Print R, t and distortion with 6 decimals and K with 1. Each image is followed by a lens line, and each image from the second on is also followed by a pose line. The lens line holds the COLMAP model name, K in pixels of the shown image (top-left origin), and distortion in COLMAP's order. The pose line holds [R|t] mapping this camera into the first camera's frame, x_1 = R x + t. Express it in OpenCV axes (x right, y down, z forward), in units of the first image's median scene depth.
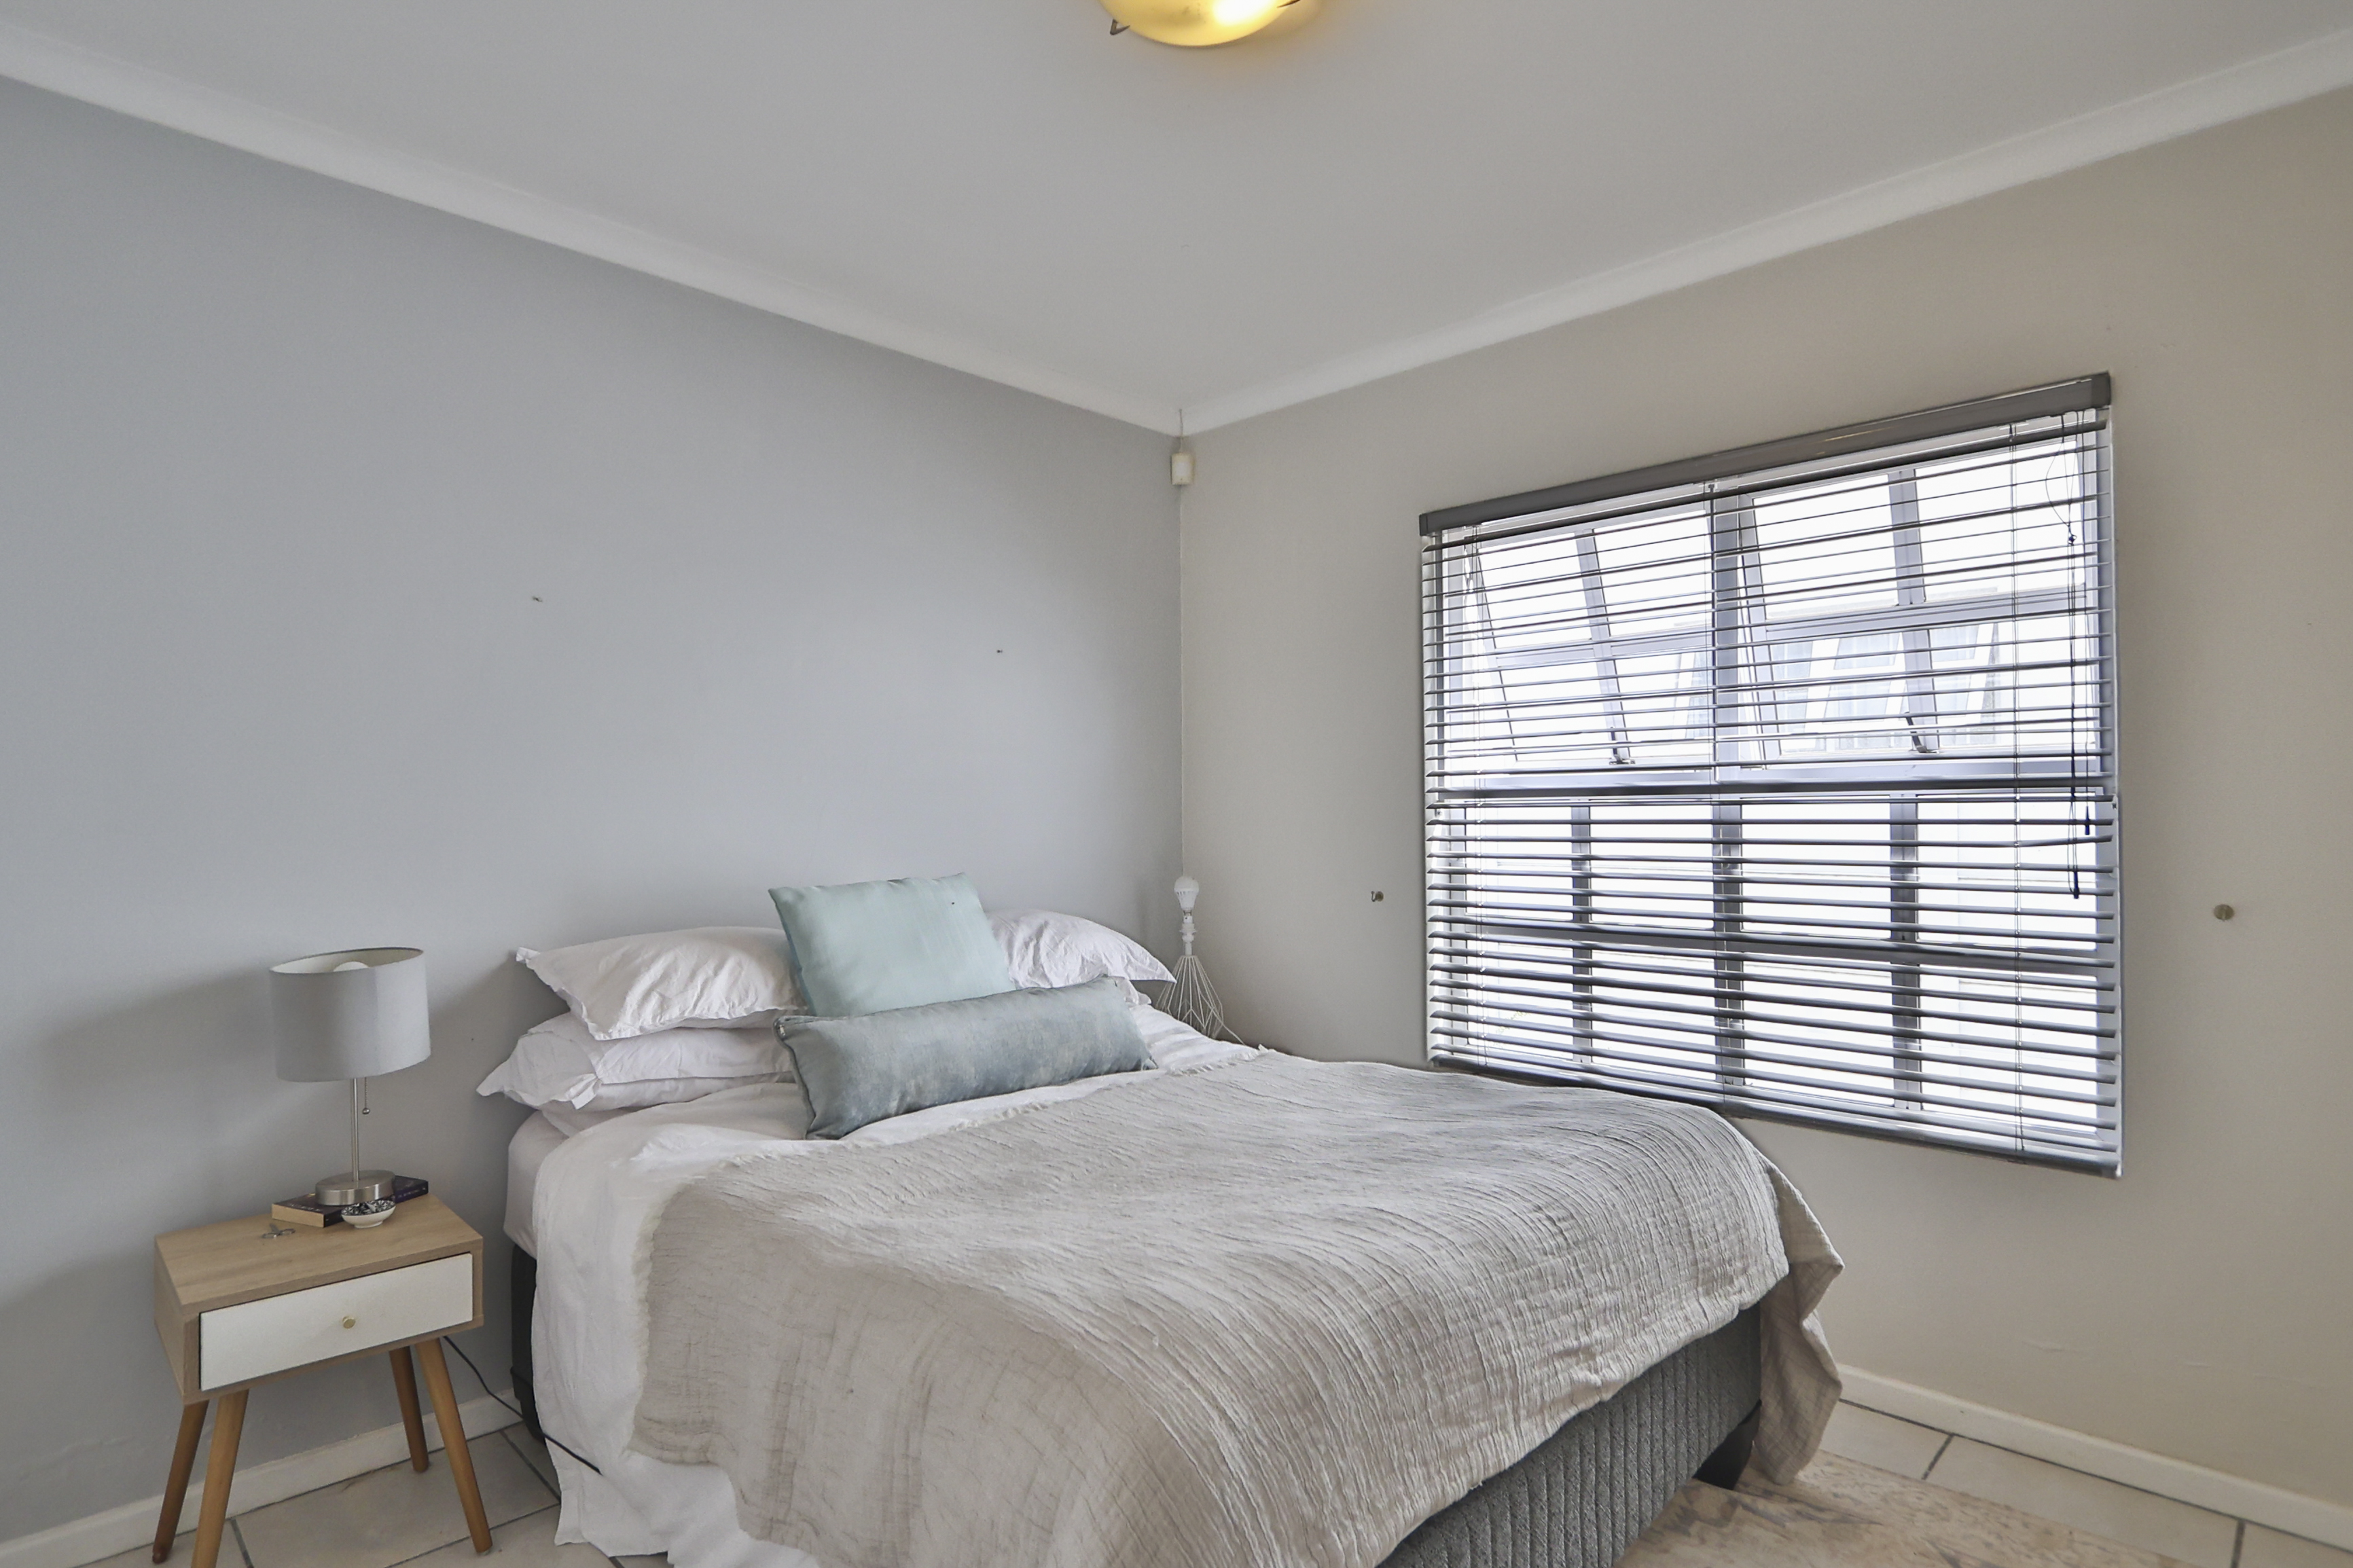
lens RADIAL K [[1230.8, 0, 1176.5], [0, 1230.8, 784.0], [0, 0, 1]] dist [-0.000549, -0.000073]
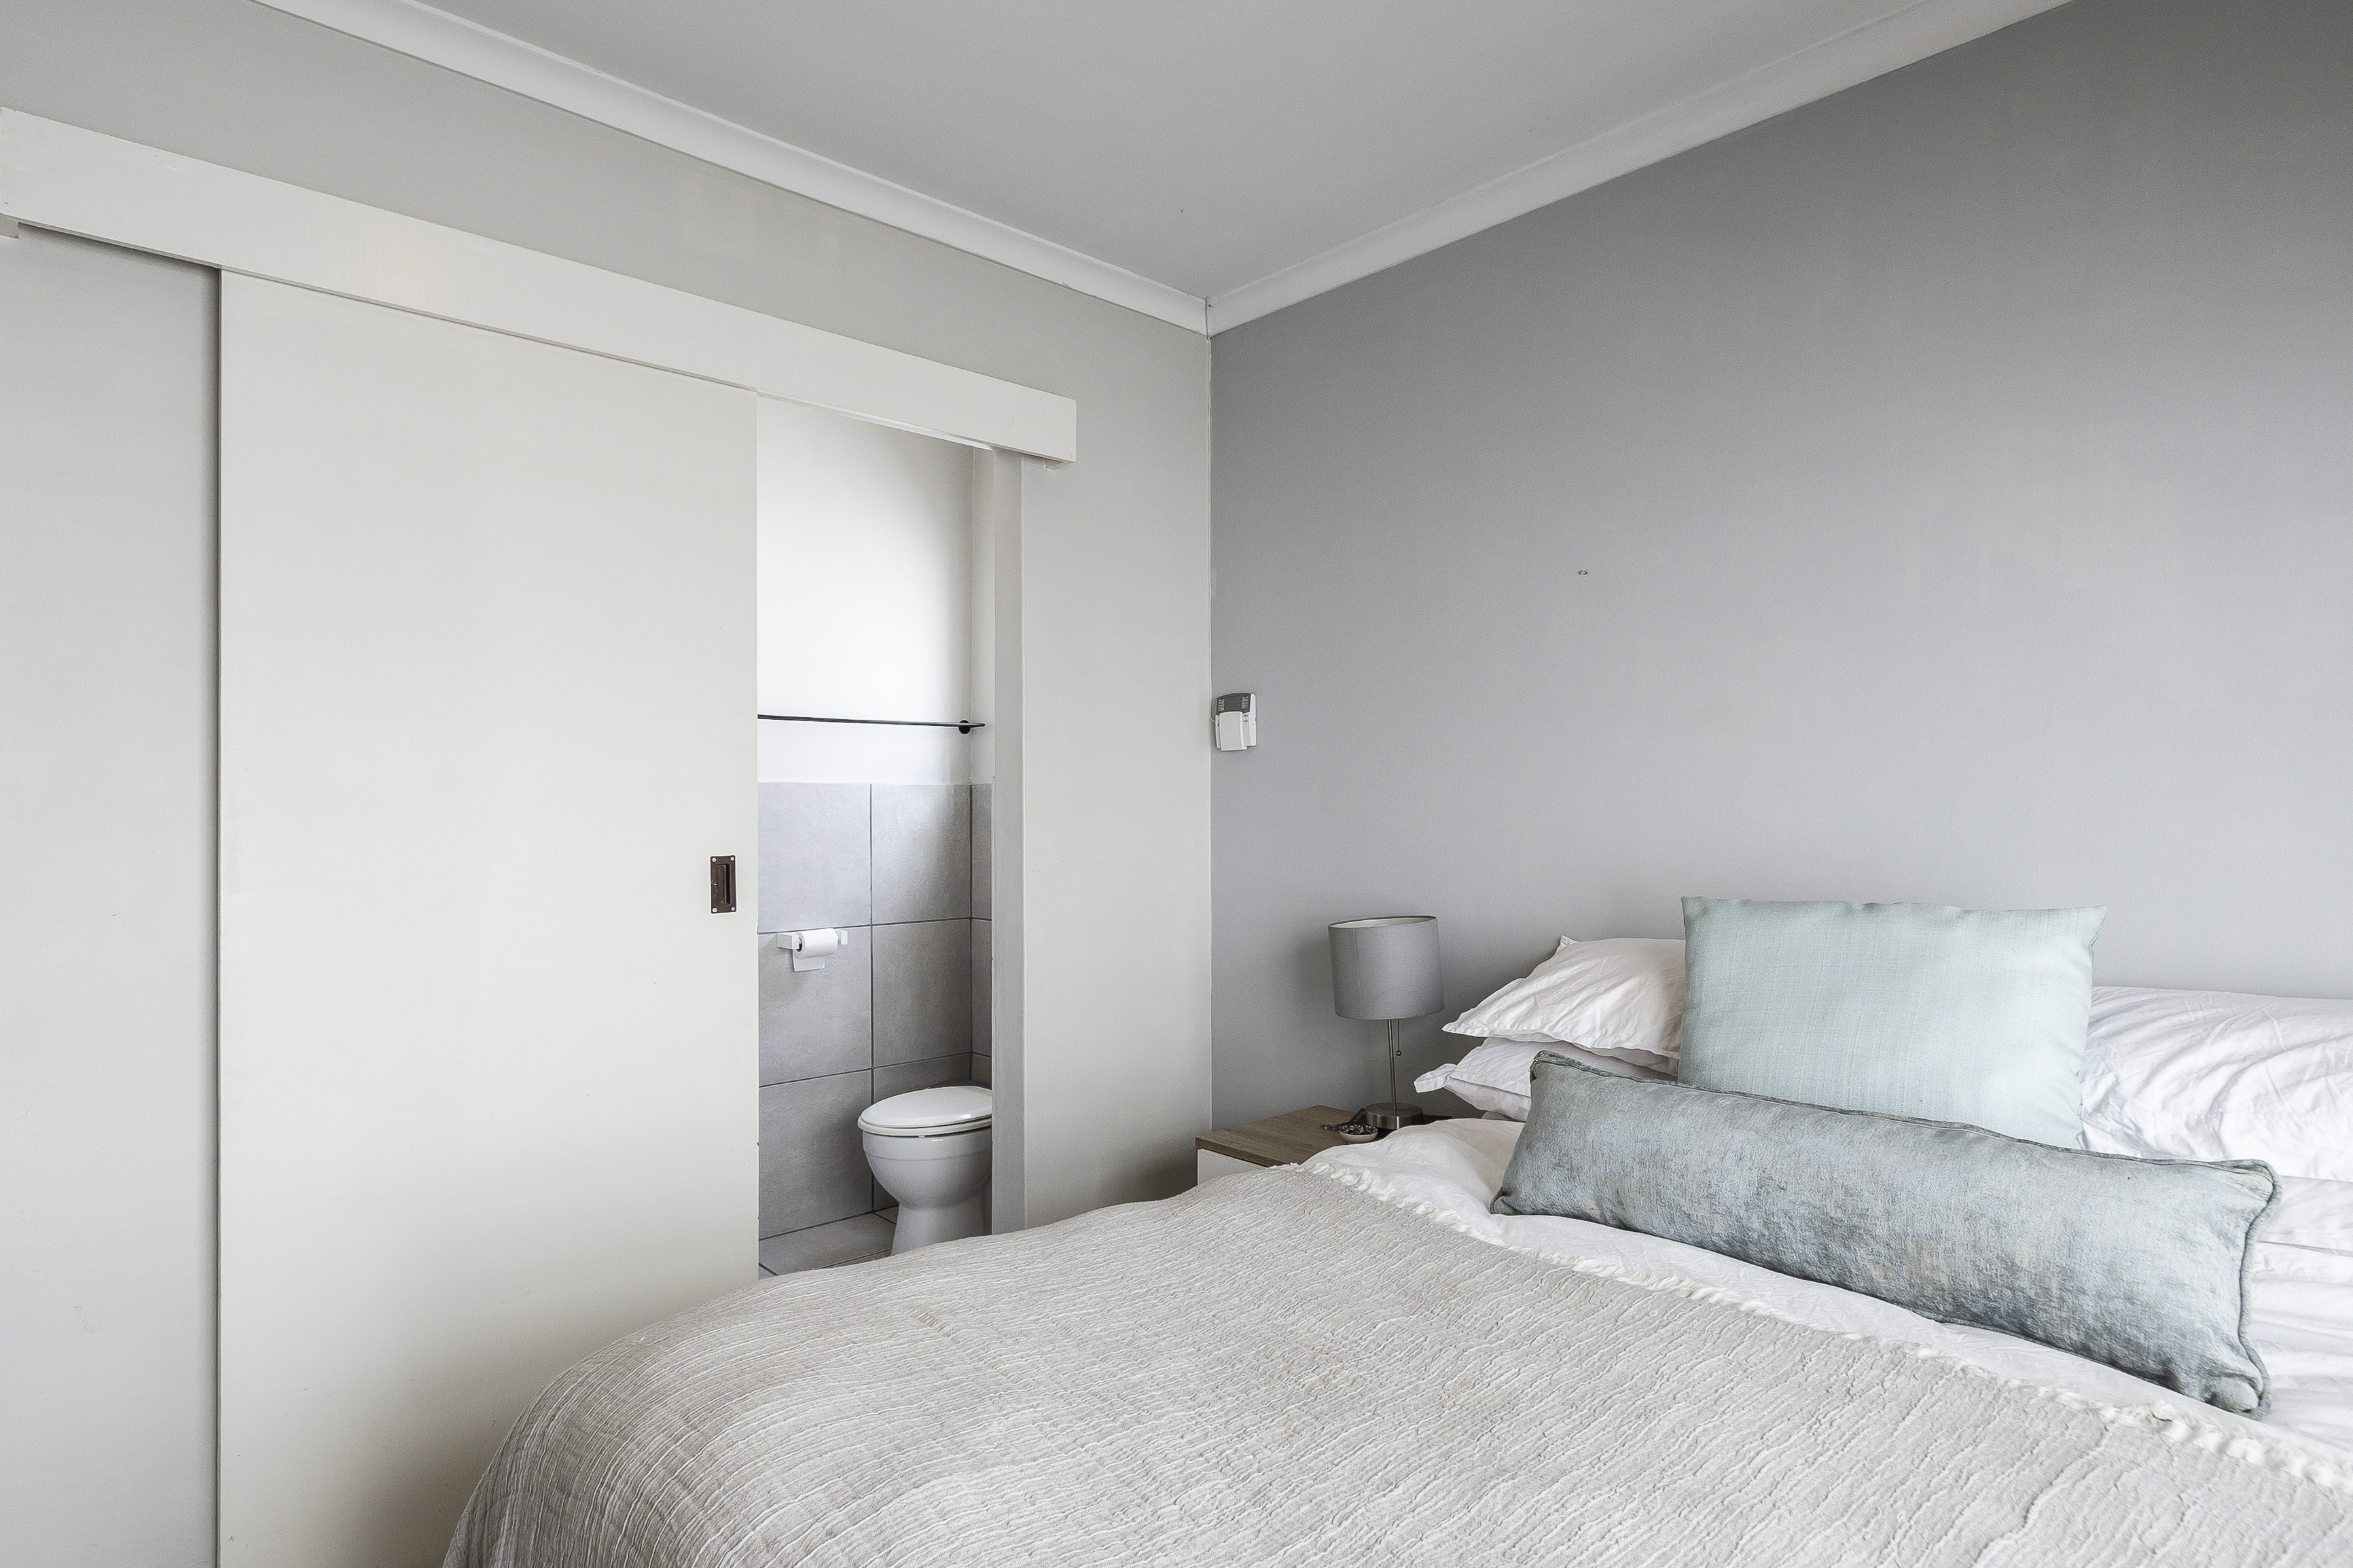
lens RADIAL K [[1258.2, 0, 1139.8], [0, 1258.2, 790.7], [0, 0, 1]] dist [0.002822, 0.000158]
pose [[-0.043675, -0.002115, -0.999044, 0.464777], [0.022269, 0.999747, -0.003090, 0.015203], [0.998798, -0.022383, -0.043617, 0.704544]]
